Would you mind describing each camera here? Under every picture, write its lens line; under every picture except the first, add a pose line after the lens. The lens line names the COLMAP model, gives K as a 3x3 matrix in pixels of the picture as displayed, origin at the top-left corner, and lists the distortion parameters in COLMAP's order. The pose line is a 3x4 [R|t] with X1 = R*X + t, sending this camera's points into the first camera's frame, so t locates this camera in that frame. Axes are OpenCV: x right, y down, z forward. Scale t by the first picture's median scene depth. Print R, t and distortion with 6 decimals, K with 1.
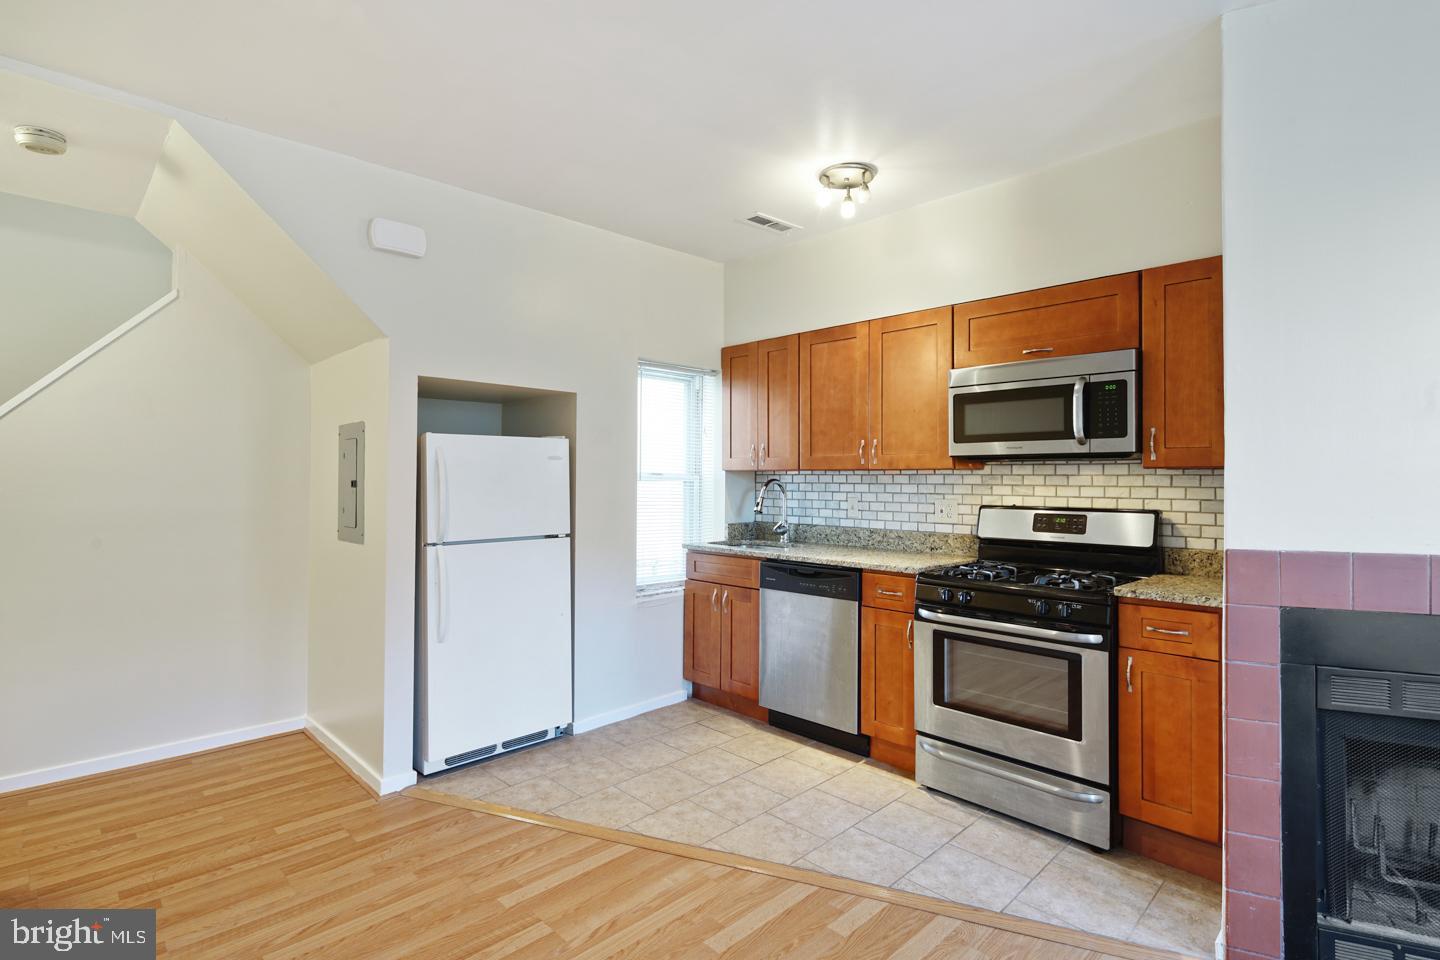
lens RADIAL K [[705.0, 0, 718.9], [0, 705.0, 473.8], [0, 0, 1]] dist [0.001767, -0.000516]
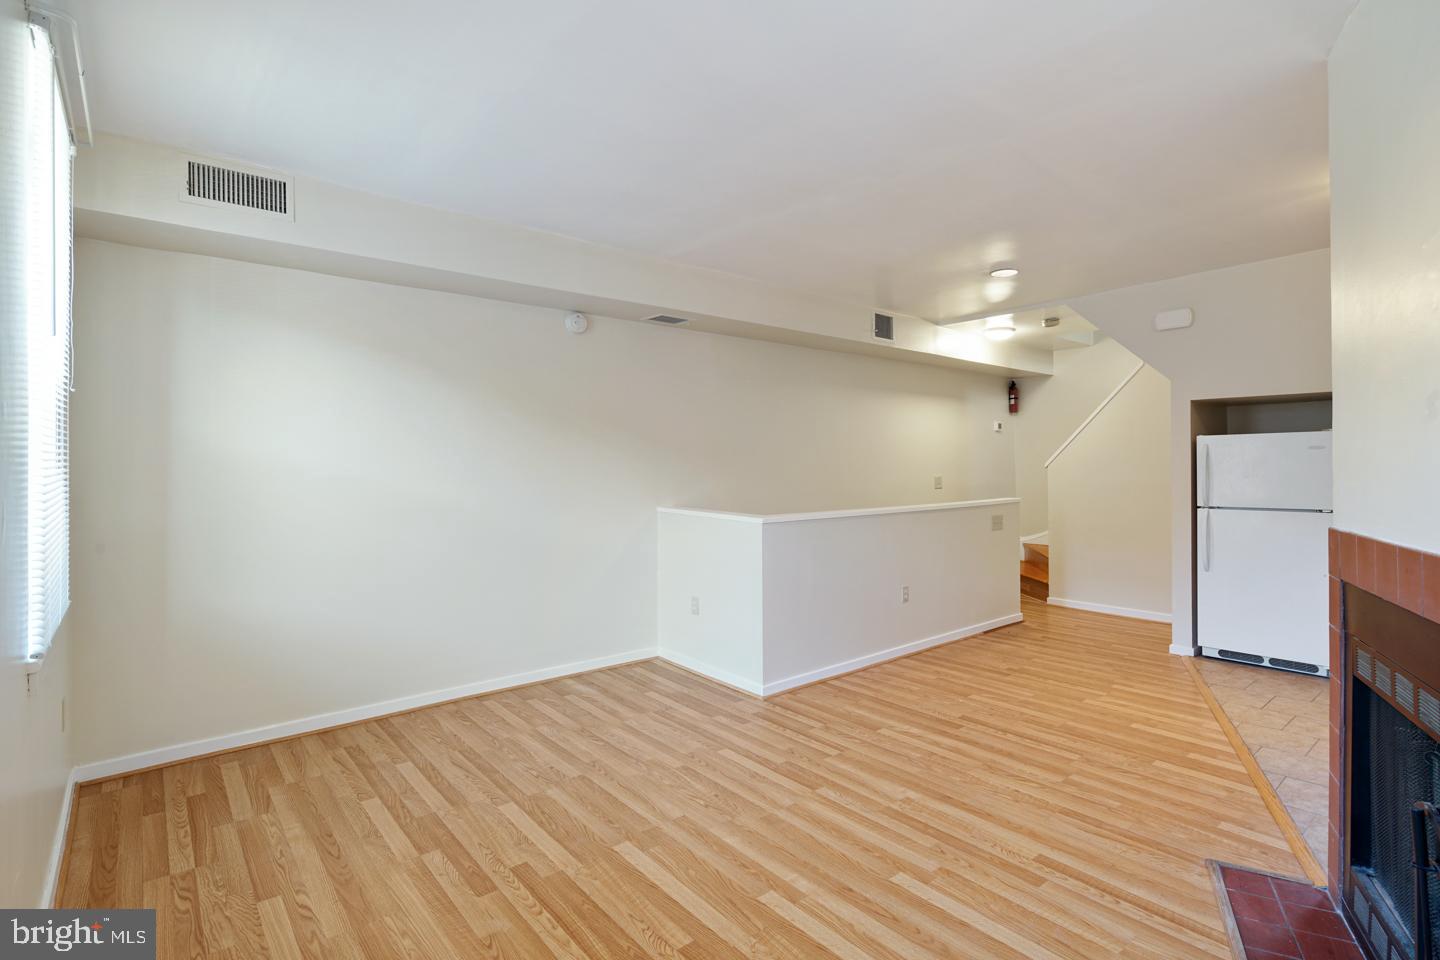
lens RADIAL K [[704.1, 0, 717.1], [0, 704.1, 465.1], [0, 0, 1]] dist [0.005379, -0.006647]
pose [[-0.082540, -0.001342, -0.996587, 1.155879], [0.013853, 0.999901, -0.002493, -0.004358], [0.996491, -0.014011, -0.082513, 0.058568]]
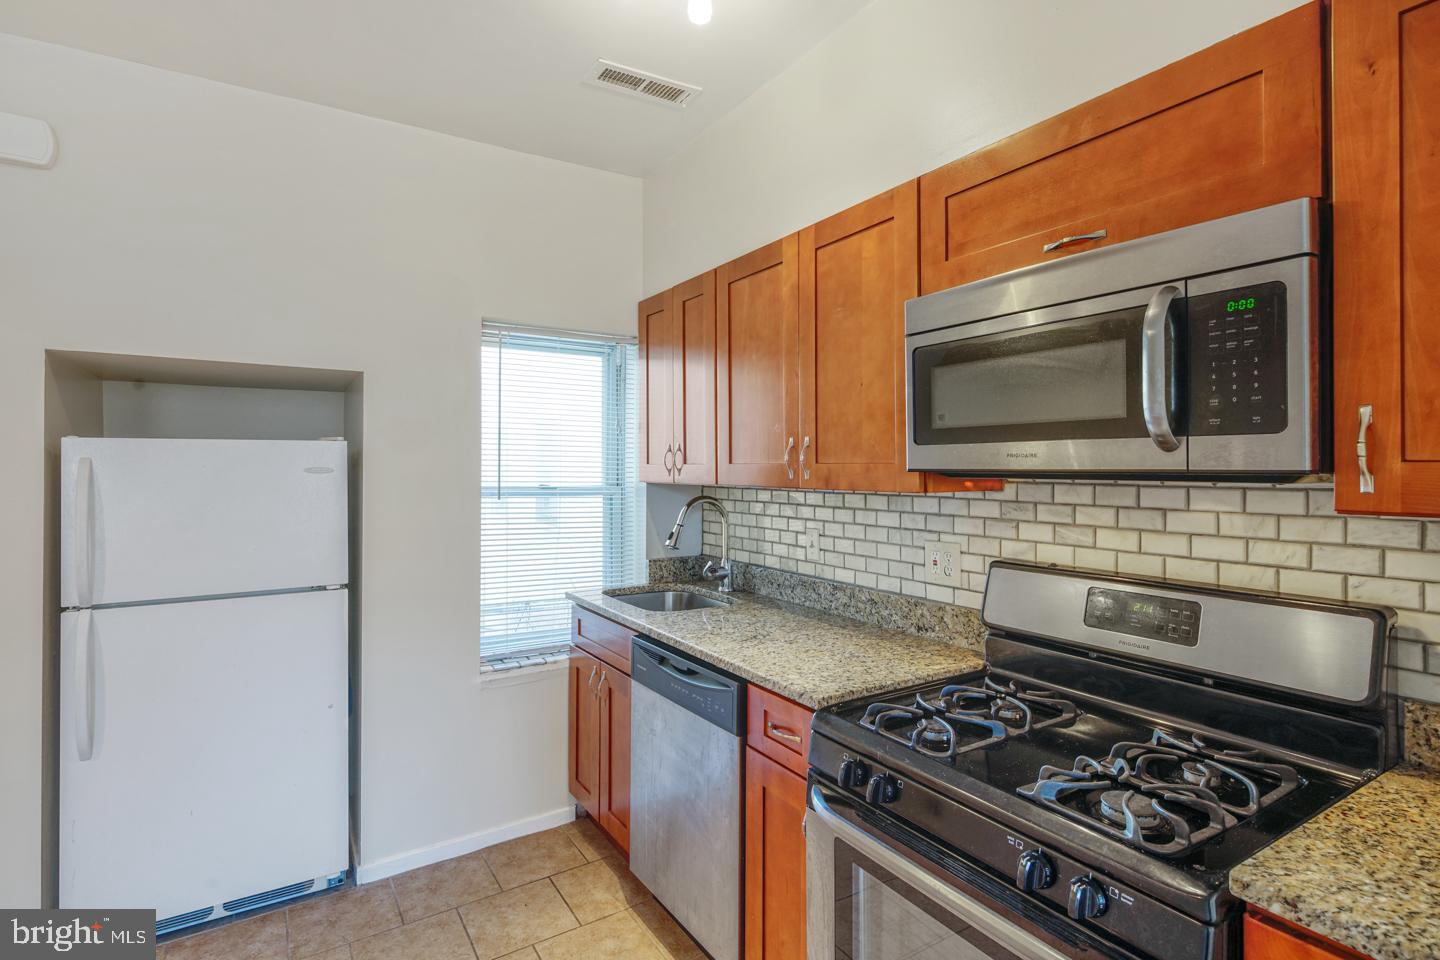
lens RADIAL K [[704.1, 0, 717.1], [0, 704.1, 465.1], [0, 0, 1]] dist [0.005379, -0.006647]
pose [[0.977554, -0.003917, -0.210646, 0.292096], [0.004631, 0.999985, 0.002894, -0.029961], [0.210632, -0.003804, 0.977558, 0.459581]]
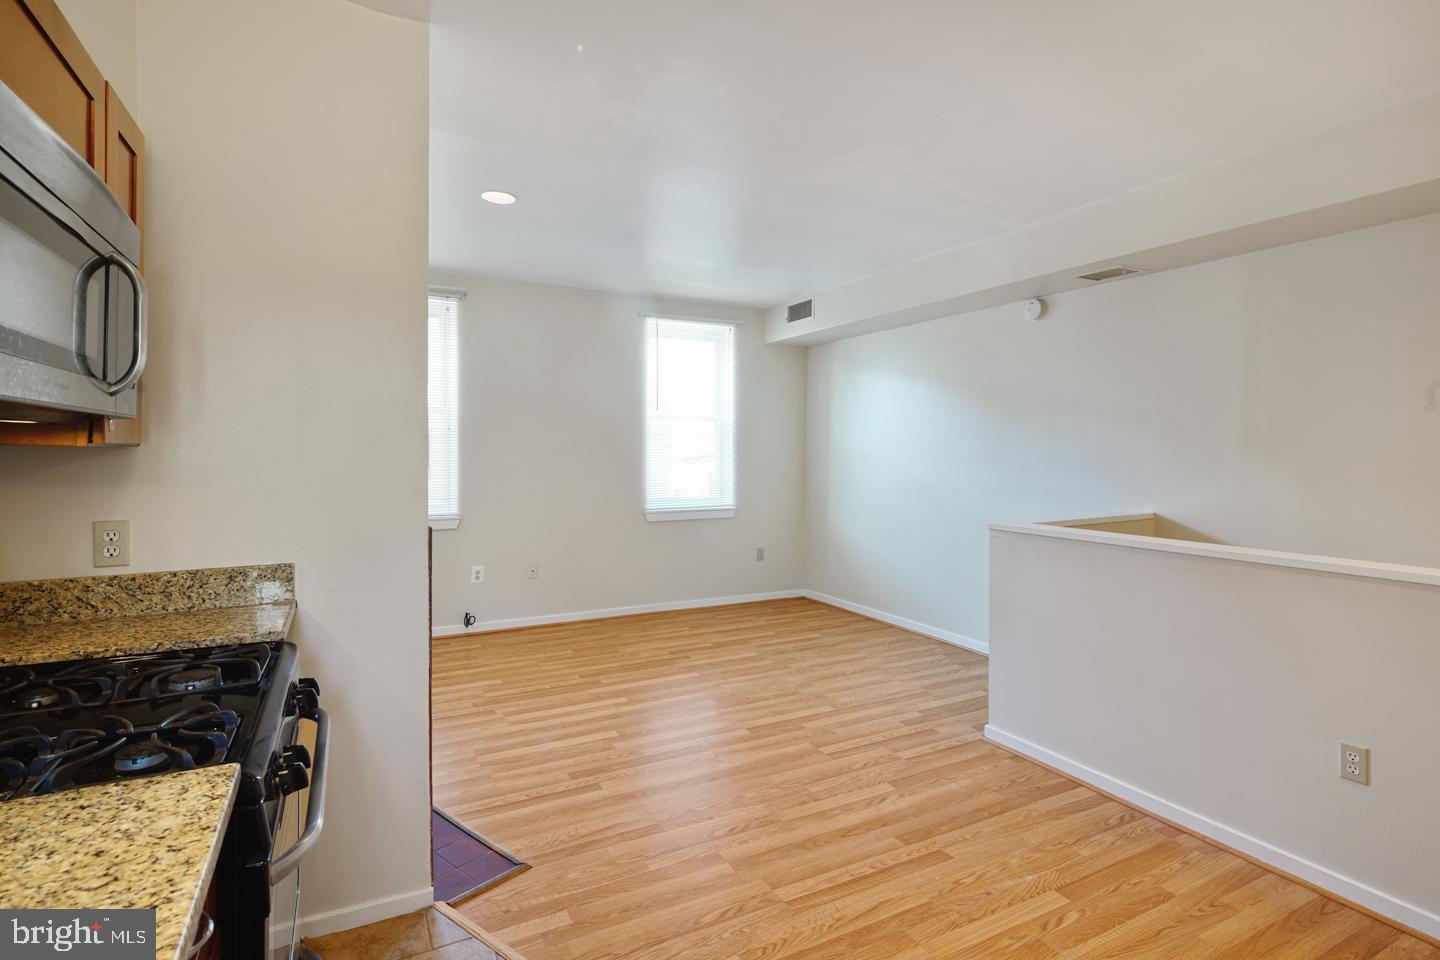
lens RADIAL K [[702.5, 0, 713.8], [0, 702.5, 455.3], [0, 0, 1]] dist [0.002430, 0.000092]
pose [[-0.957049, -0.012062, 0.289674, -0.008279], [-0.012413, 0.999923, 0.000626, -0.005727], [-0.289659, -0.002996, -0.957125, 1.138814]]
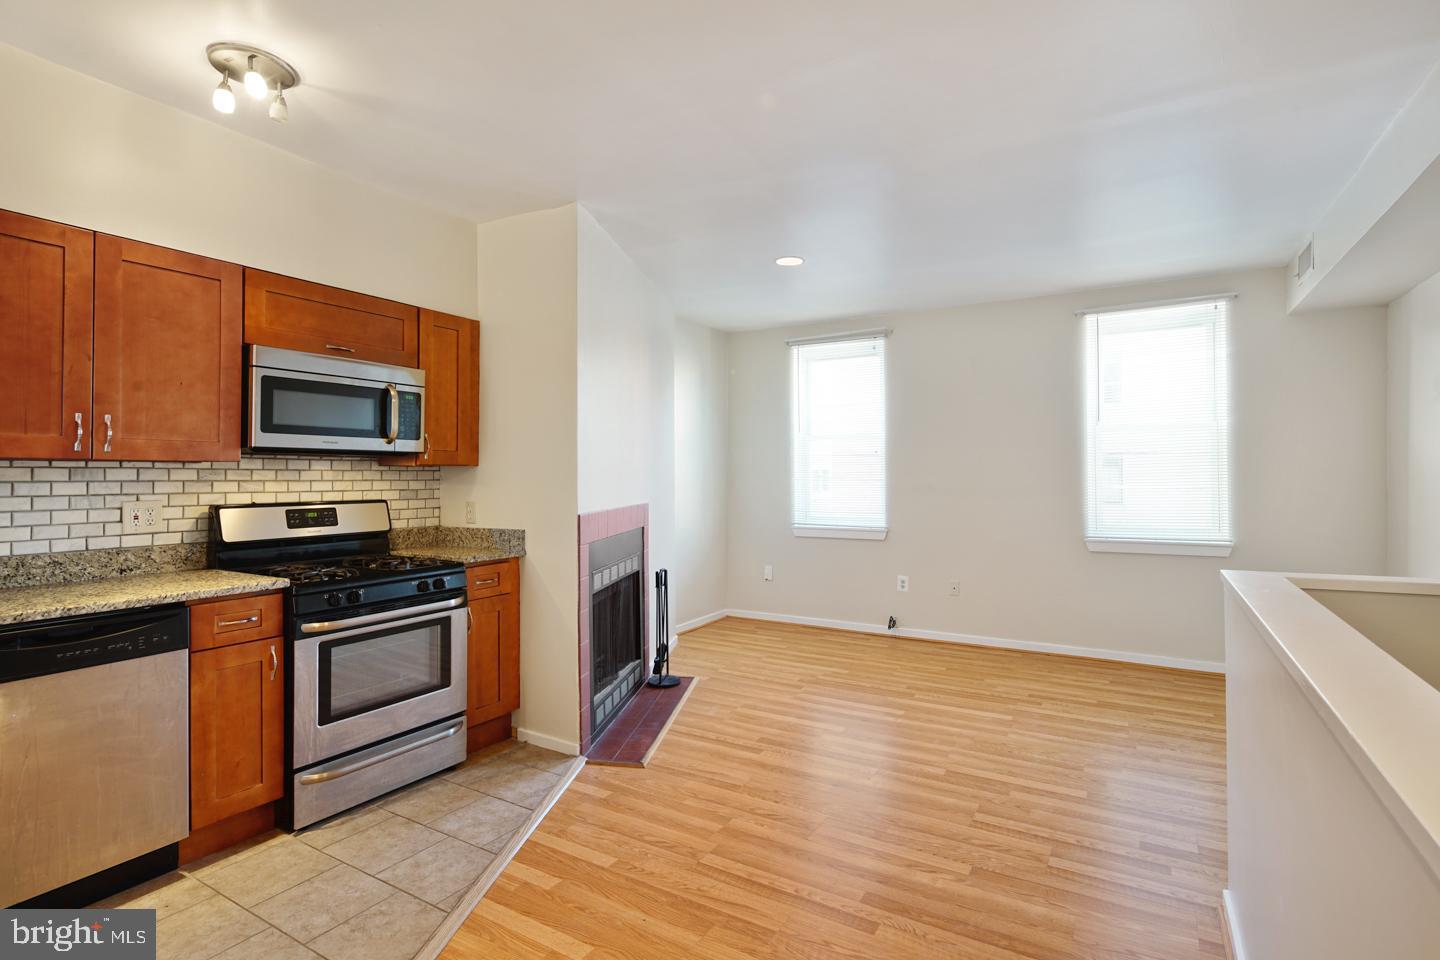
lens RADIAL K [[705.0, 0, 718.9], [0, 705.0, 473.8], [0, 0, 1]] dist [0.001767, -0.000516]
pose [[-0.253892, -0.003055, 0.967228, -0.612811], [-0.008100, 0.999967, 0.001033, 0.001374], [-0.967199, -0.007572, -0.253909, 0.658527]]
